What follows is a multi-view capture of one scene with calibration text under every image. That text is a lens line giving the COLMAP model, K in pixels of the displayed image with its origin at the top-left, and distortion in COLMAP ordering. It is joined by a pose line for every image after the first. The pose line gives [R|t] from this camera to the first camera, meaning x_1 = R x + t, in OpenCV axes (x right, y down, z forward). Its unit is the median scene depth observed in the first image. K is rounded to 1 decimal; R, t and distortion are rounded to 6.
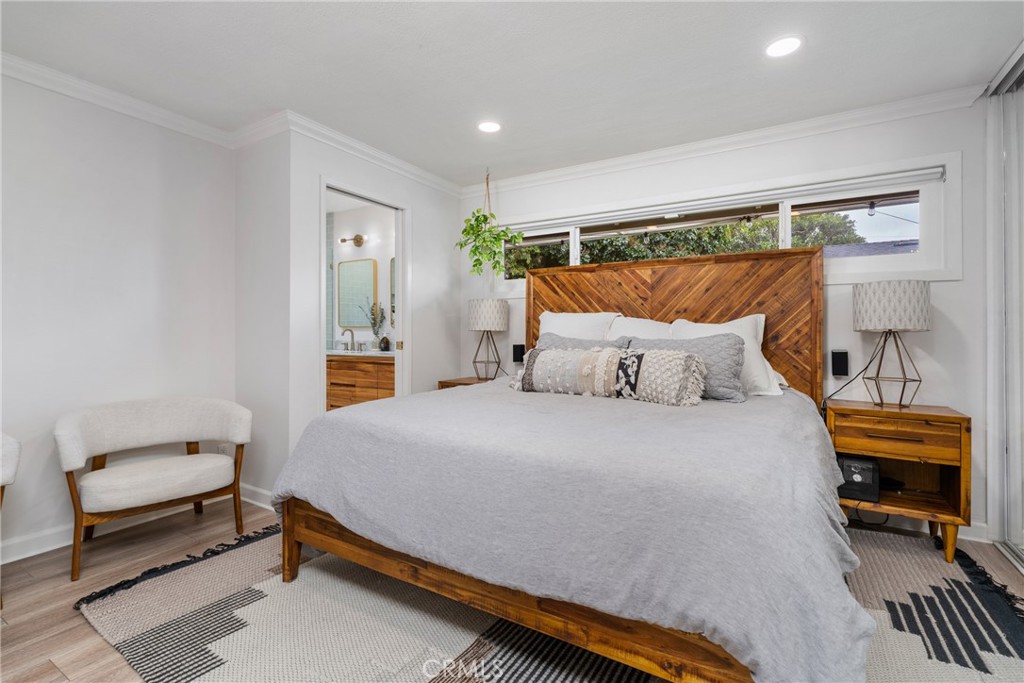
lens RADIAL K [[467.1, 0, 510.0], [0, 467.1, 338.4], [0, 0, 1]] dist [-0.001882, -0.000326]
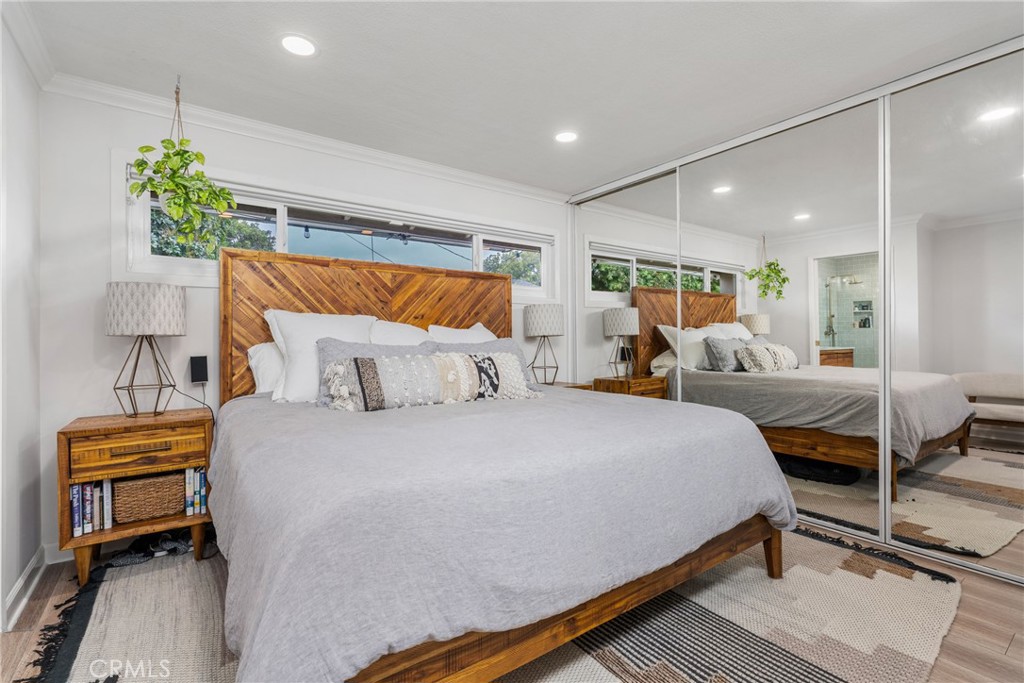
lens RADIAL K [[467.1, 0, 508.9], [0, 467.1, 339.6], [0, 0, 1]] dist [-0.001882, -0.000326]
pose [[0.390063, -0.005799, 0.920770, -0.647683], [0.014793, 0.999891, 0.000031, -0.005525], [-0.920669, 0.013609, 0.390106, 0.494258]]
